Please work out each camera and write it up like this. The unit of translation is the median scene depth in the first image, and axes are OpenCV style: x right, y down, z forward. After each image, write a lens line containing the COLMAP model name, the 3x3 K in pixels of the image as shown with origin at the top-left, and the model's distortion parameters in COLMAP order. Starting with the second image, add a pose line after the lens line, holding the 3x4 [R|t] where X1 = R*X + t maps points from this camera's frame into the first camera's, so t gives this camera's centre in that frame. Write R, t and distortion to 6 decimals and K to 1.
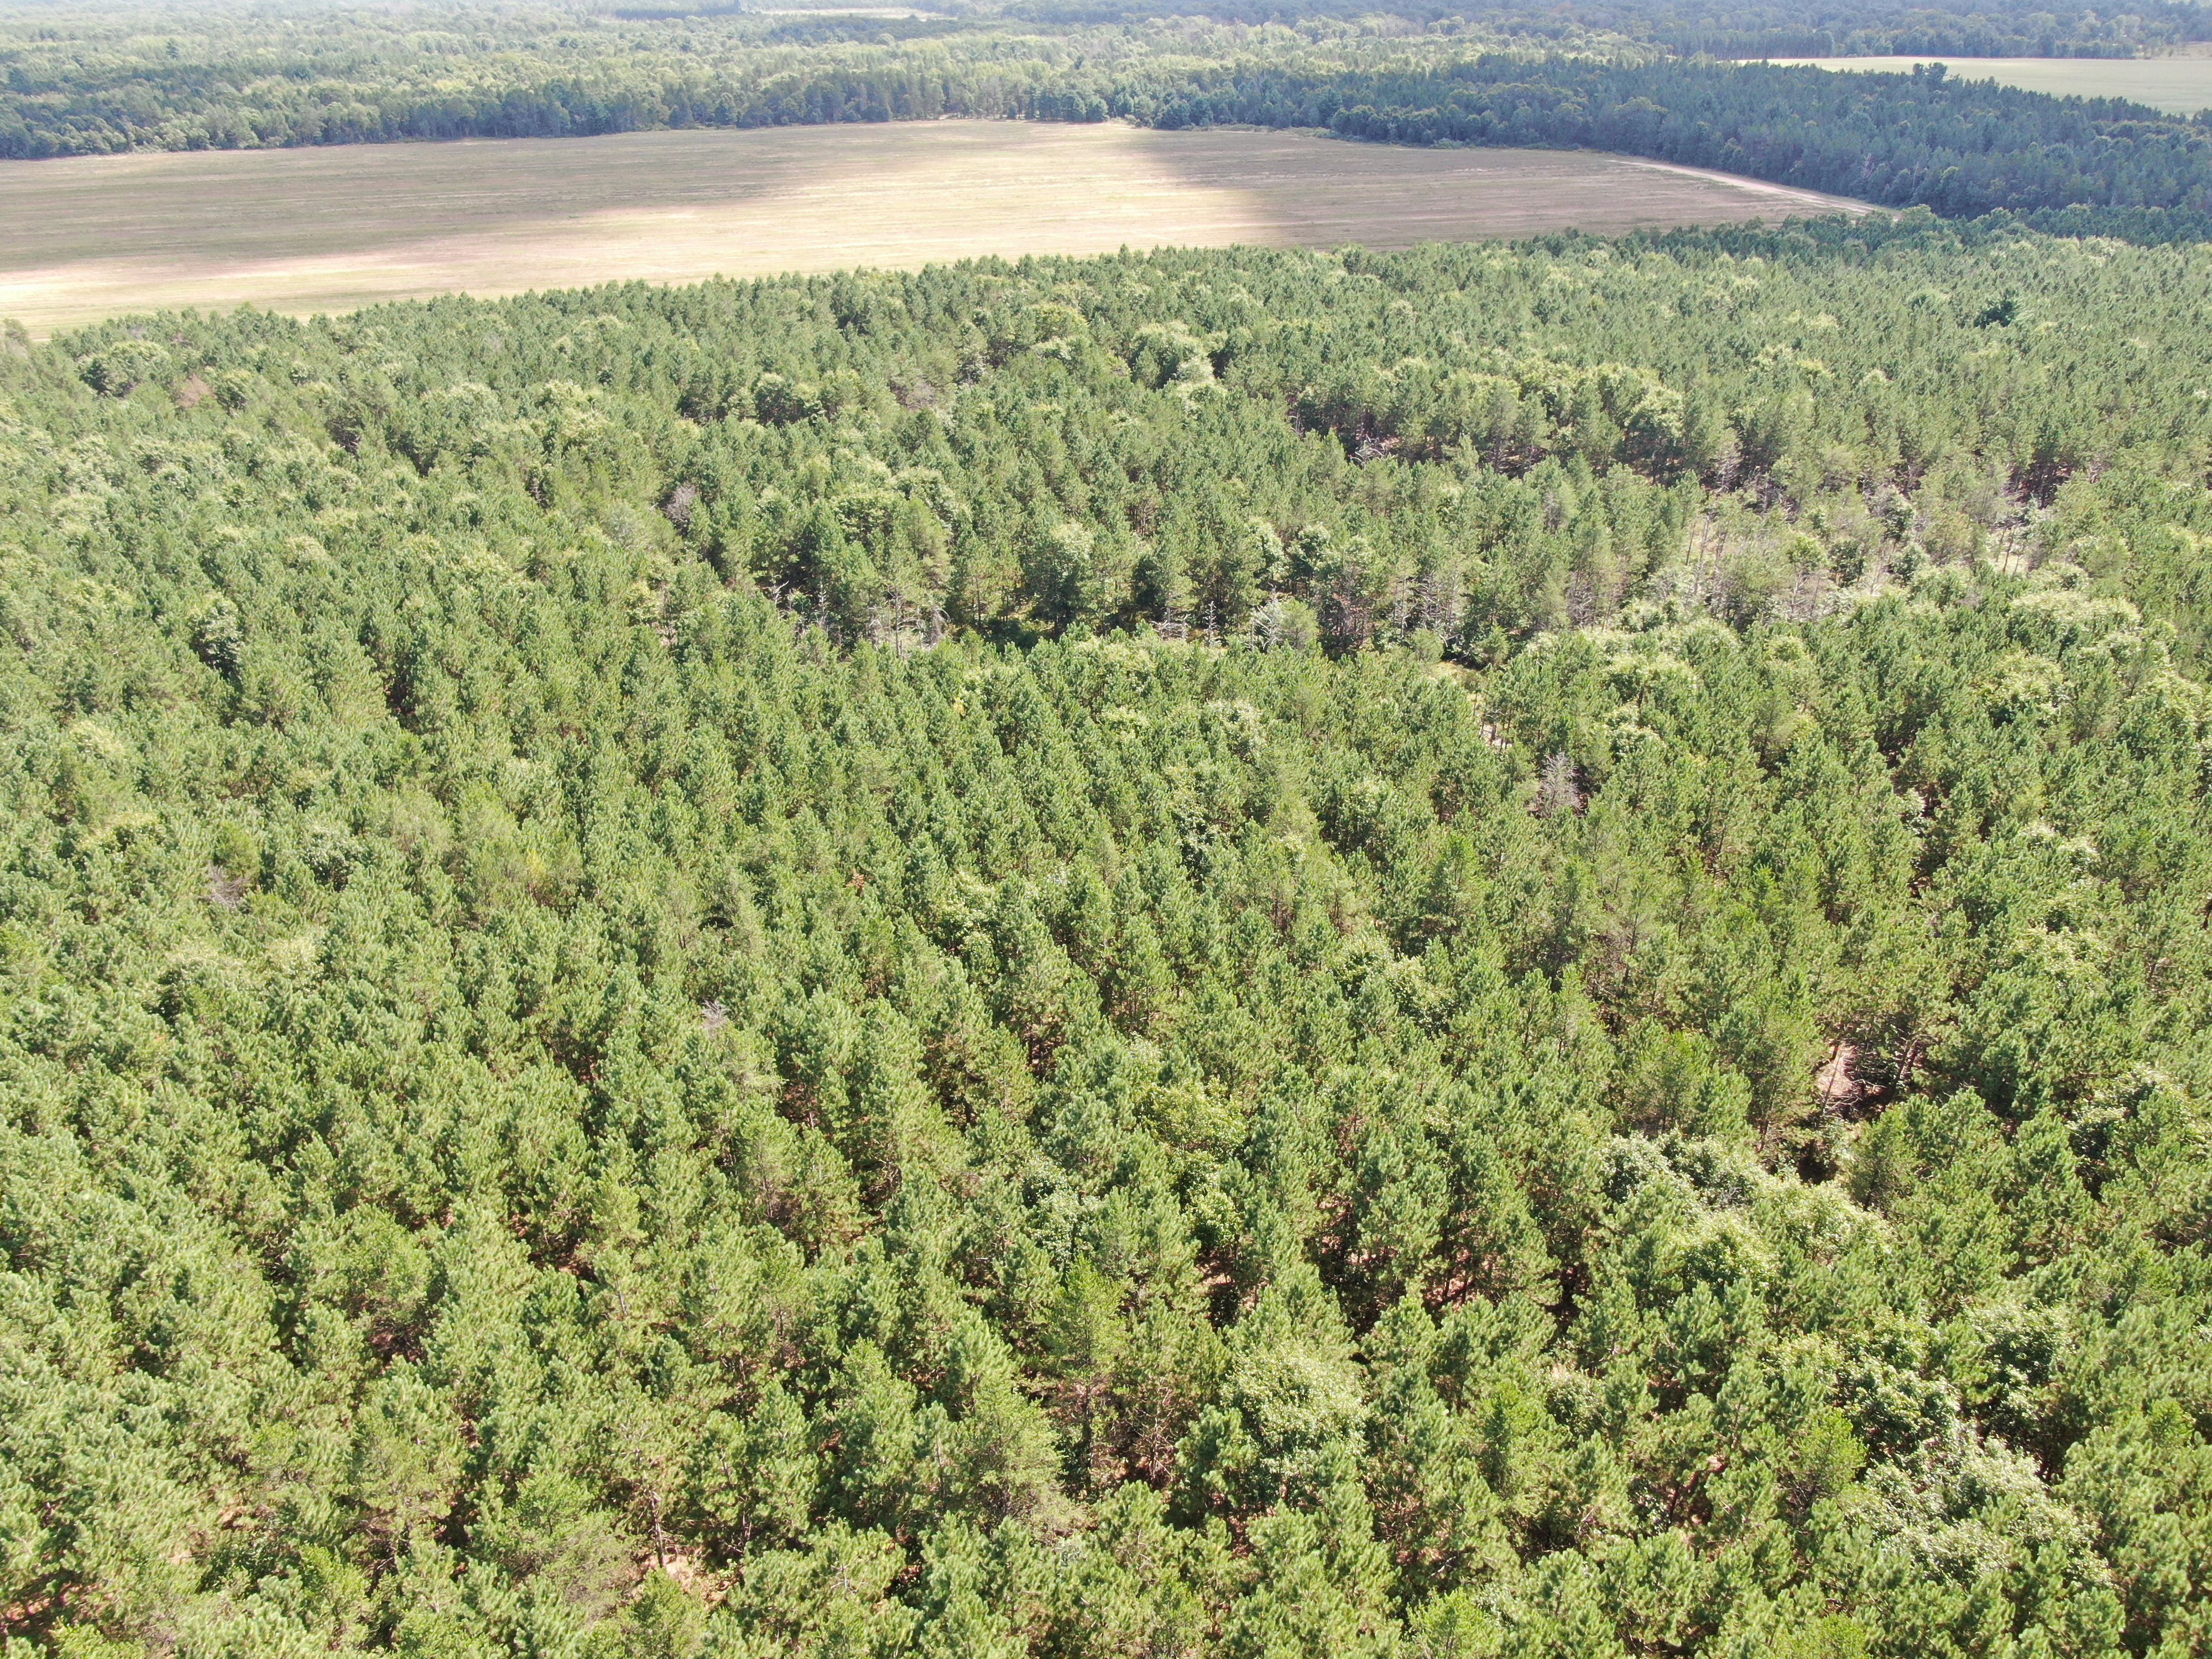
lens RADIAL K [[1590.9, 0, 1106.0], [0, 1590.9, 829.5], [0, 0, 1]] dist [-0.031543, 0.004848]
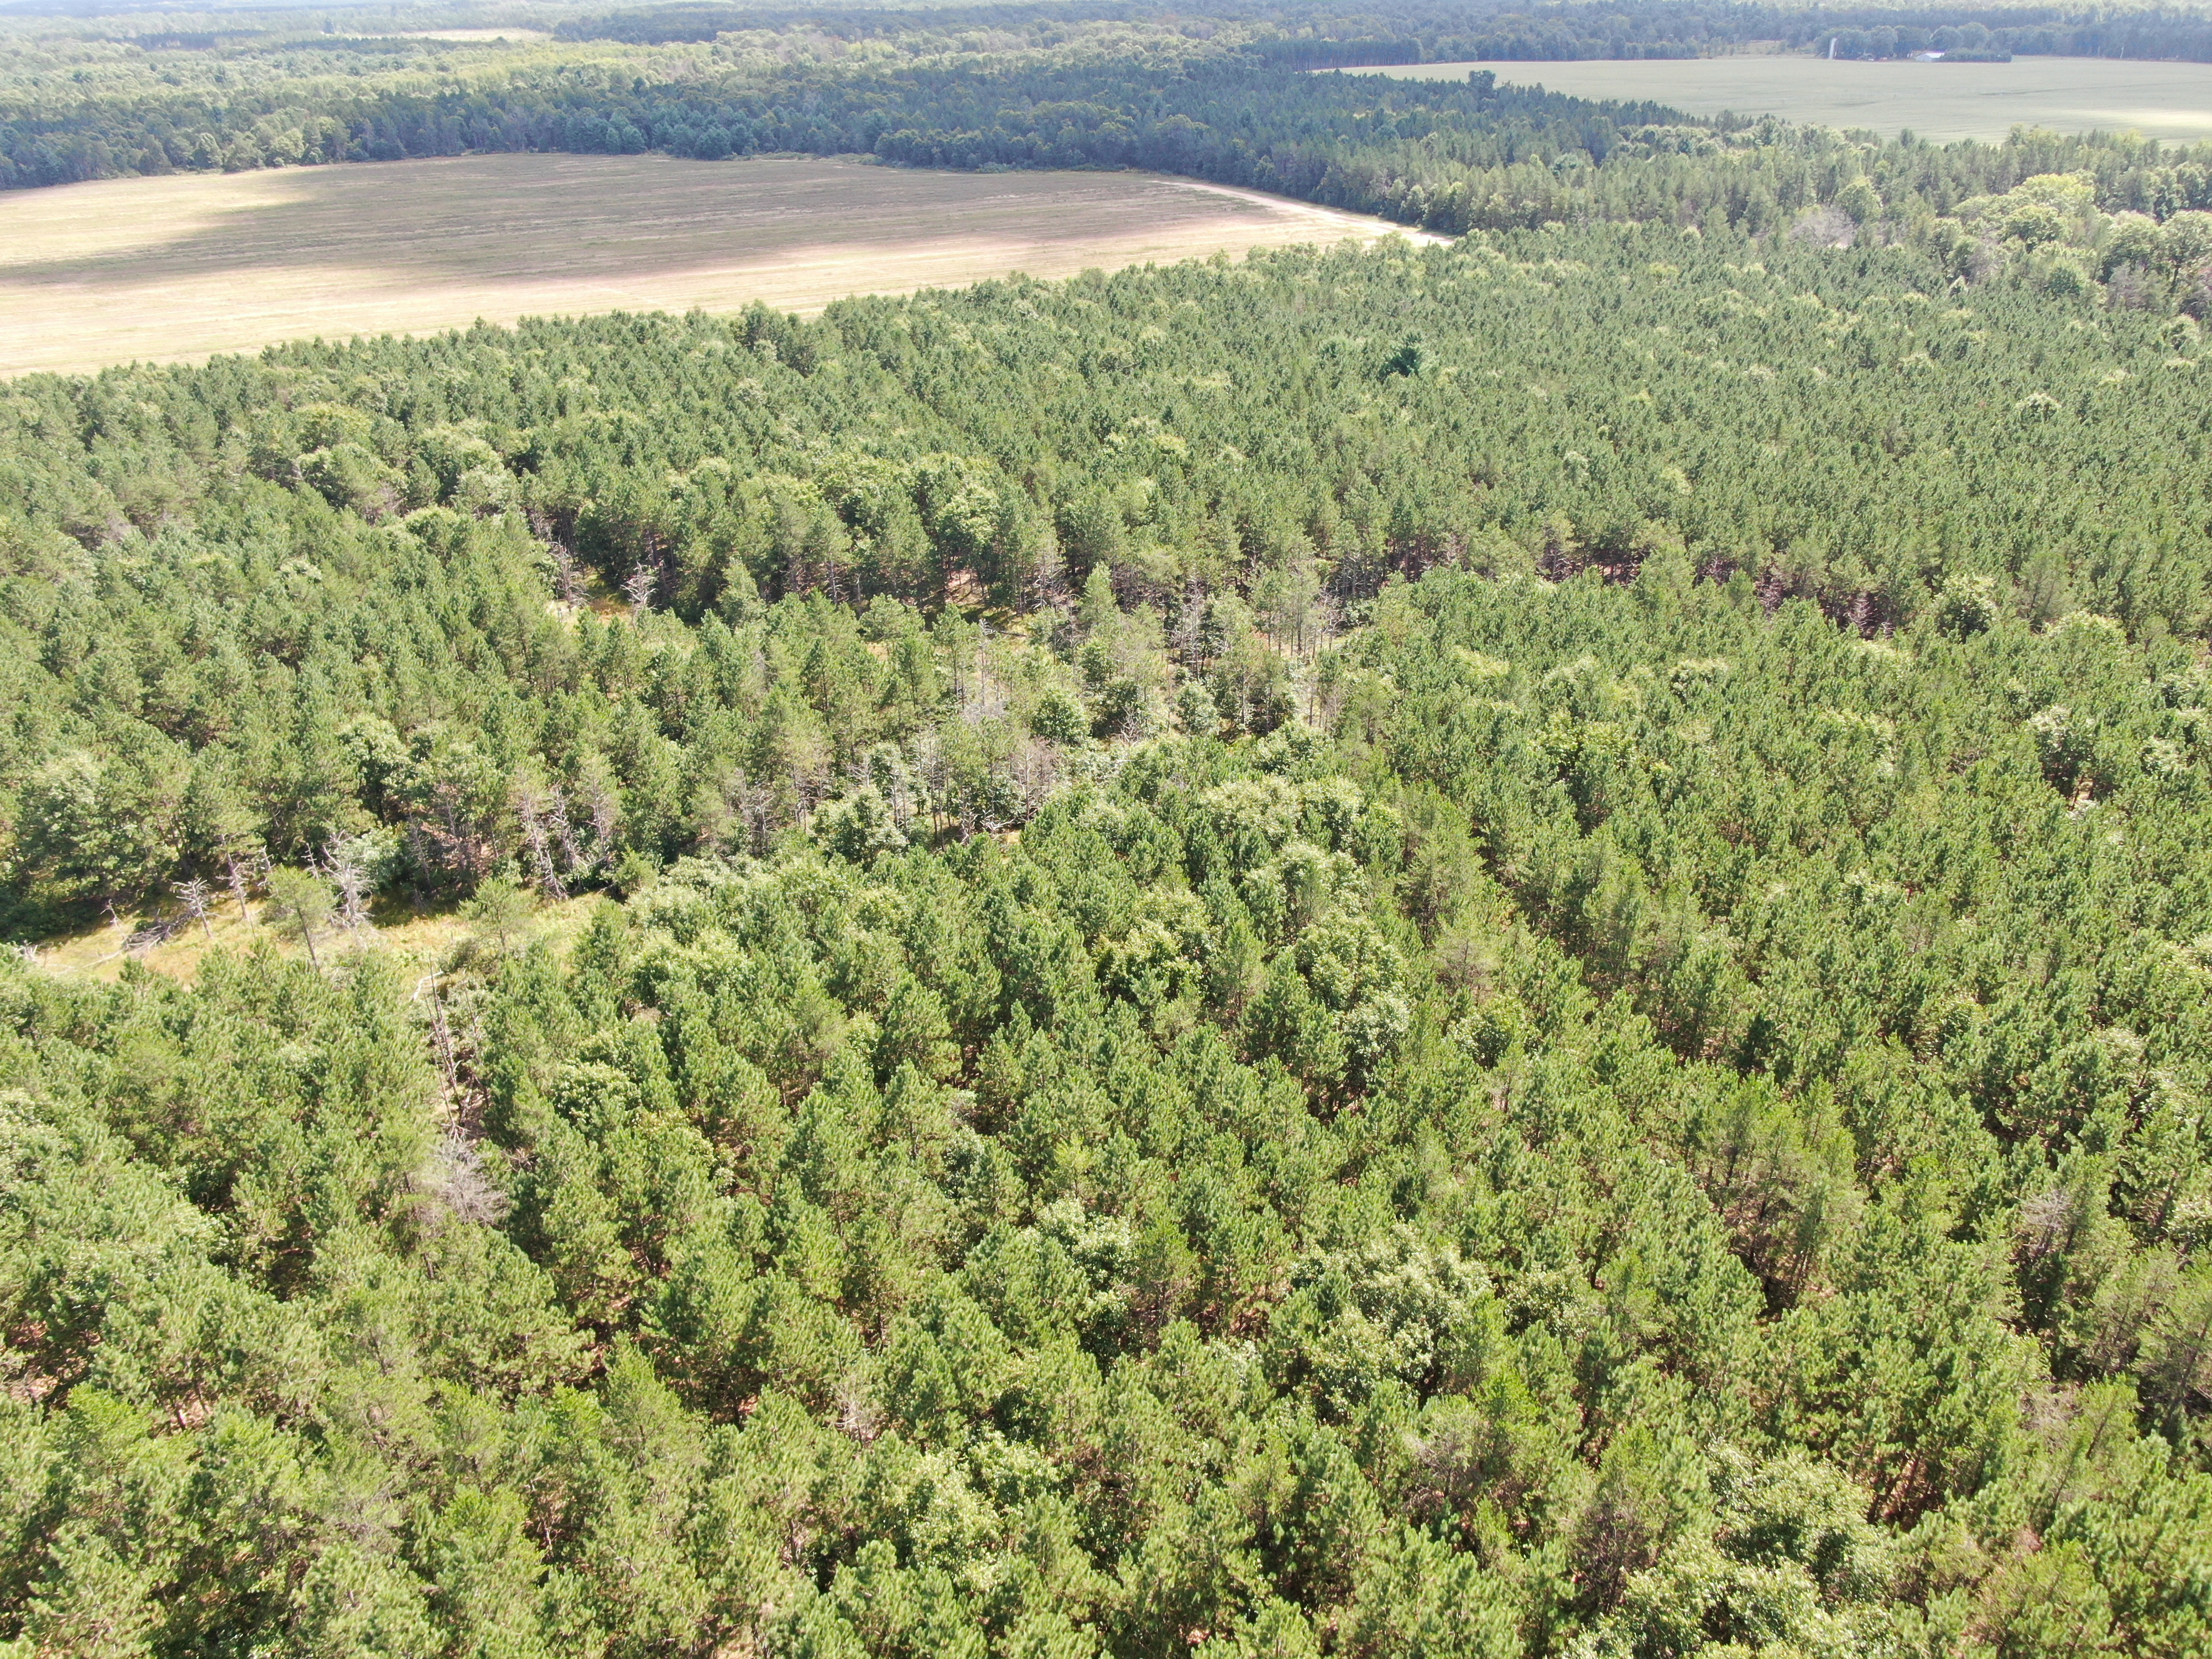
lens RADIAL K [[1590.9, 0, 1106.0], [0, 1590.9, 829.5], [0, 0, 1]] dist [-0.031543, 0.004848]
pose [[0.982990, -0.091262, 0.159380, 0.098800], [0.092173, 0.995742, 0.001682, -0.032881], [-0.158854, 0.013037, 0.987216, 0.053388]]
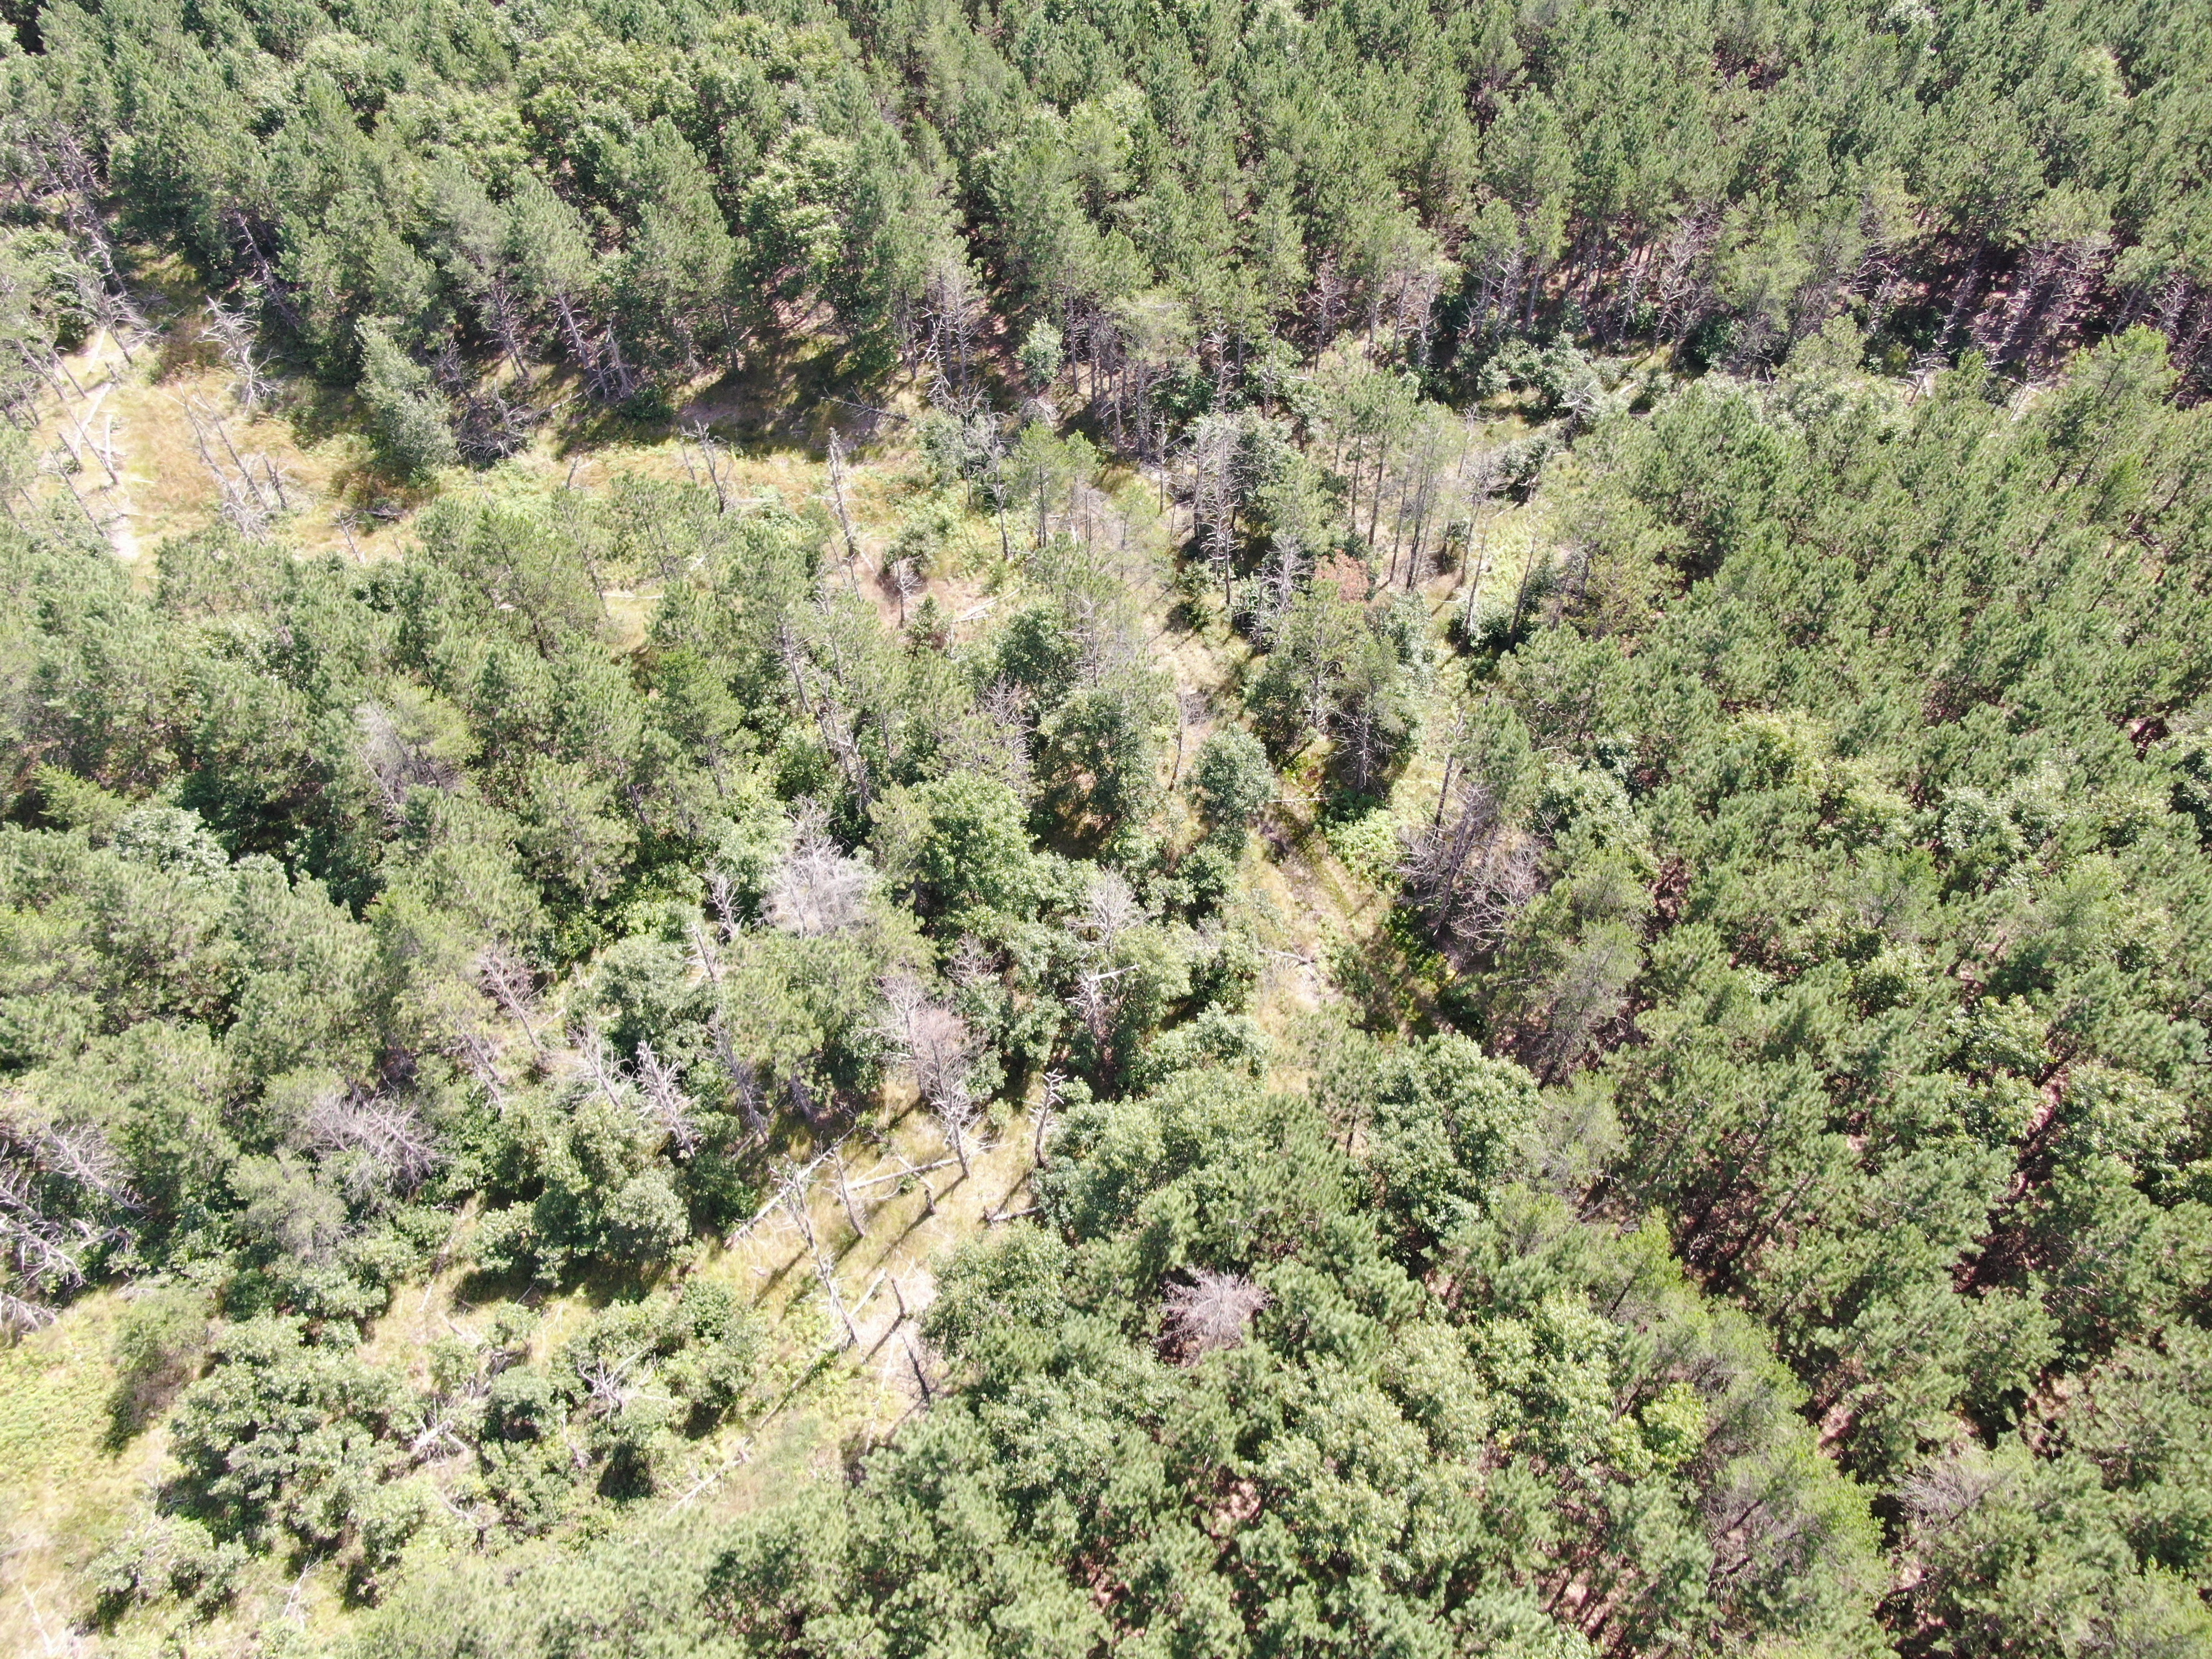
lens RADIAL K [[1590.9, 0, 1106.0], [0, 1590.9, 829.5], [0, 0, 1]] dist [-0.031543, 0.004848]
pose [[0.976010, -0.178966, 0.123997, 0.126470], [0.111764, 0.900575, 0.420088, -0.102156], [-0.186850, -0.396151, 0.898972, 0.180886]]
